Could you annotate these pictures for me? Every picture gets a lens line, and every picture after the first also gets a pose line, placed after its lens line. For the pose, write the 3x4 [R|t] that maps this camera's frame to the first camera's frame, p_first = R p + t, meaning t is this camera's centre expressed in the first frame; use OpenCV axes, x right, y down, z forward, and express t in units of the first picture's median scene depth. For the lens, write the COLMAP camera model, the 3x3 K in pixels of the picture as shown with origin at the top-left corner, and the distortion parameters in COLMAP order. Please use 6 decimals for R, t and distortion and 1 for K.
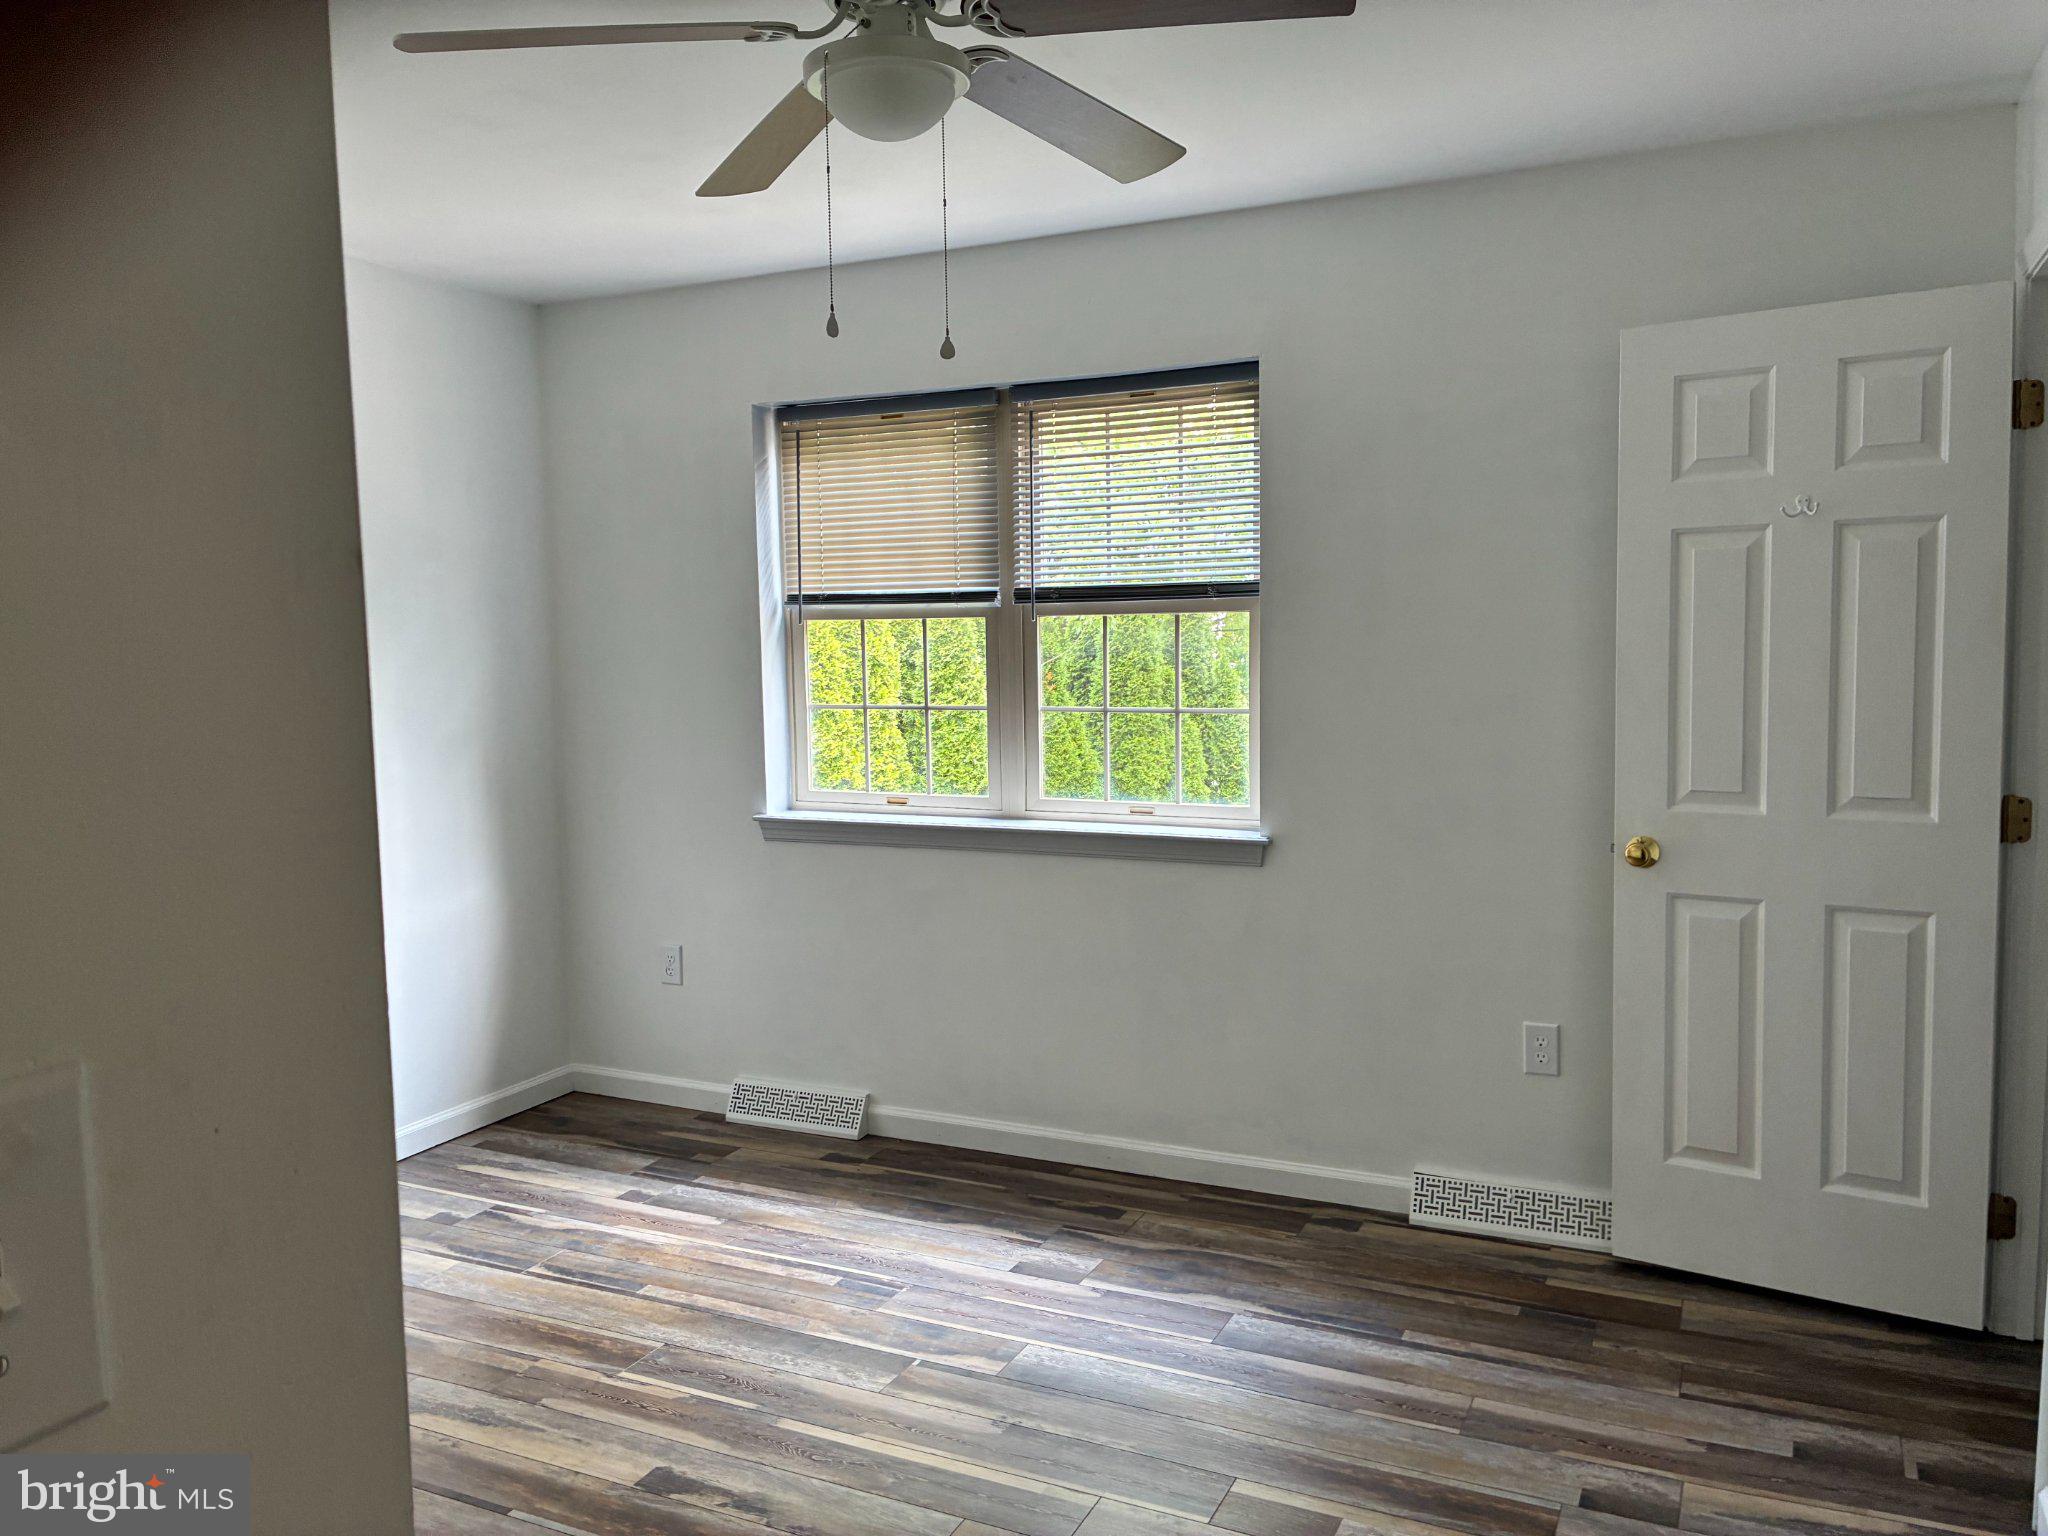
lens RADIAL K [[1552.0, 0, 1015.9], [0, 1552.0, 744.3], [0, 0, 1]] dist [0.004518, 0.007304]
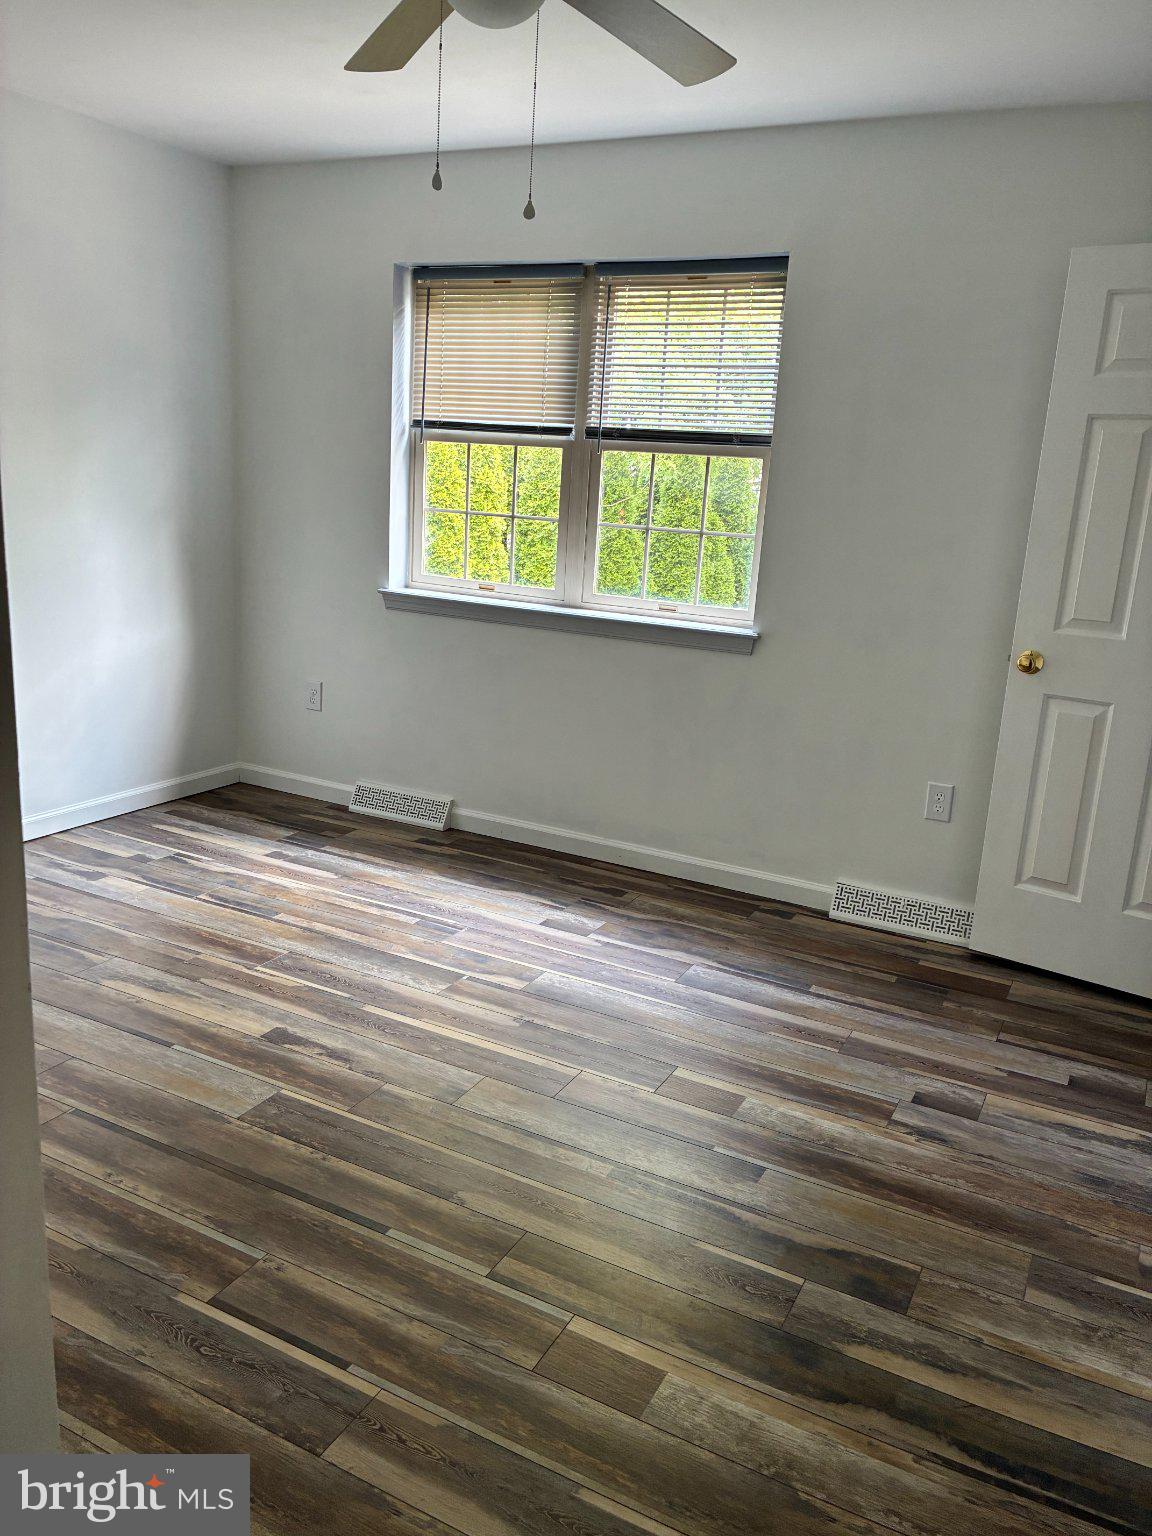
lens RADIAL K [[1164.0, 0, 582.0], [0, 1164.0, 765.3], [0, 0, 1]] dist [0.004518, 0.007304]
pose [[0.996709, 0.081054, -0.001203, 0.023987], [-0.079734, 0.982946, 0.165711, 0.019950], [0.014614, -0.165069, 0.986174, -0.012681]]
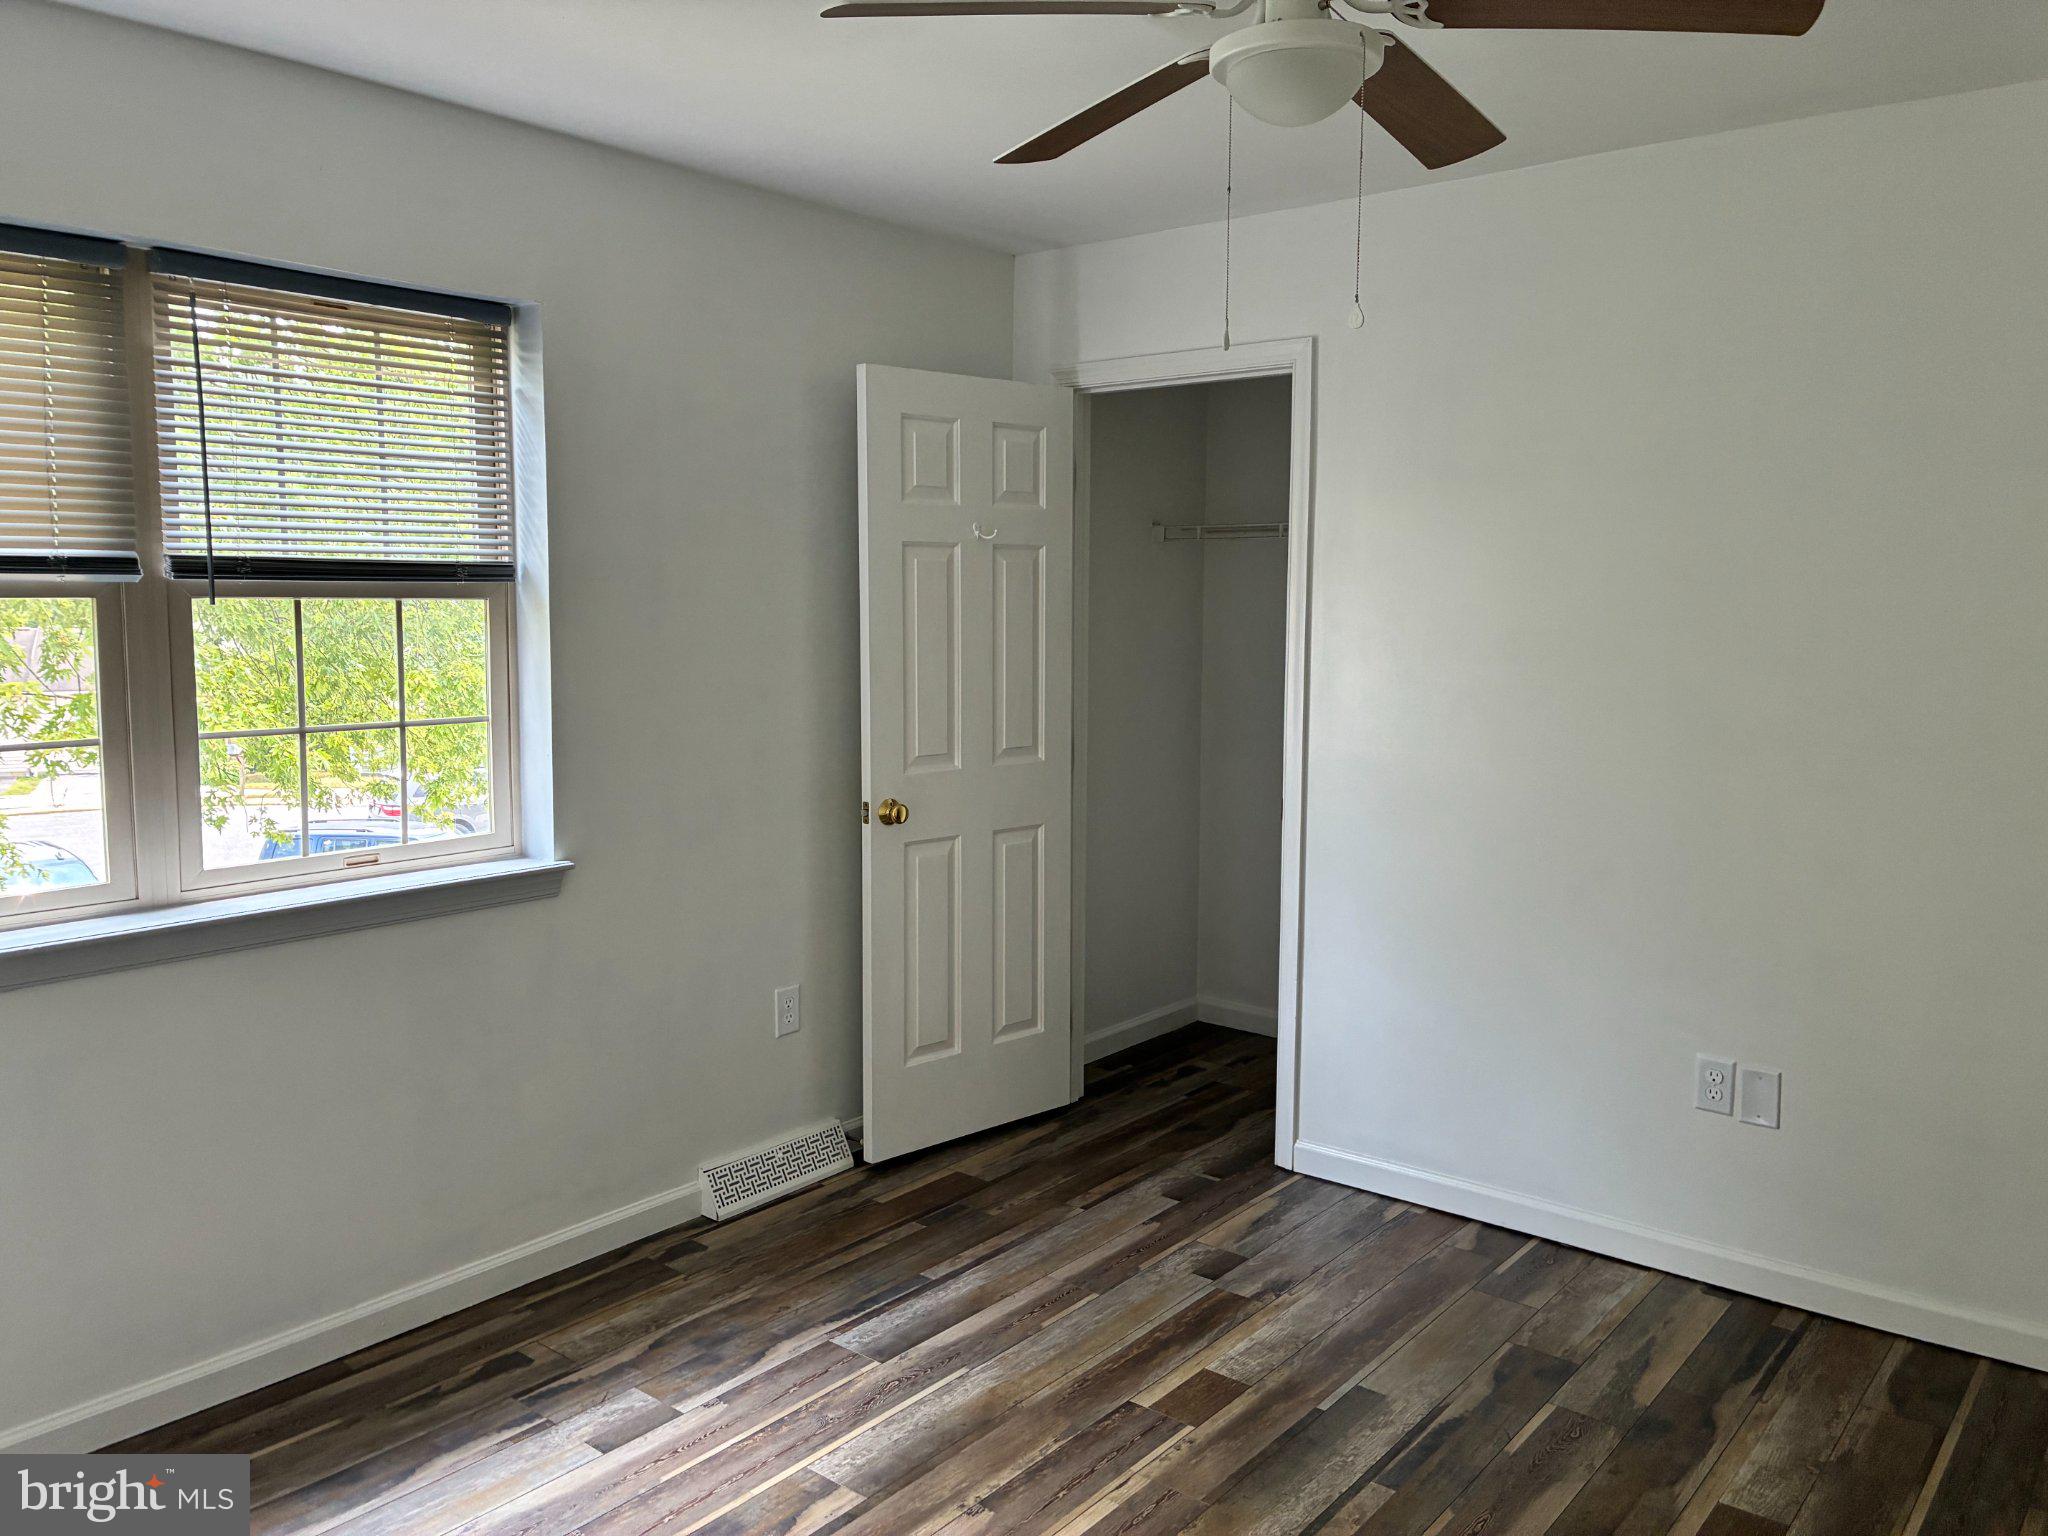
lens RADIAL K [[1551.0, 0, 1024.0], [0, 1551.0, 730.3], [0, 0, 1]] dist [0.041634, -0.026947]
pose [[0.226234, -0.064906, 0.971908, -0.678570], [0.065561, 0.996530, 0.051289, -0.043883], [-0.971864, 0.052116, 0.229704, 0.591571]]
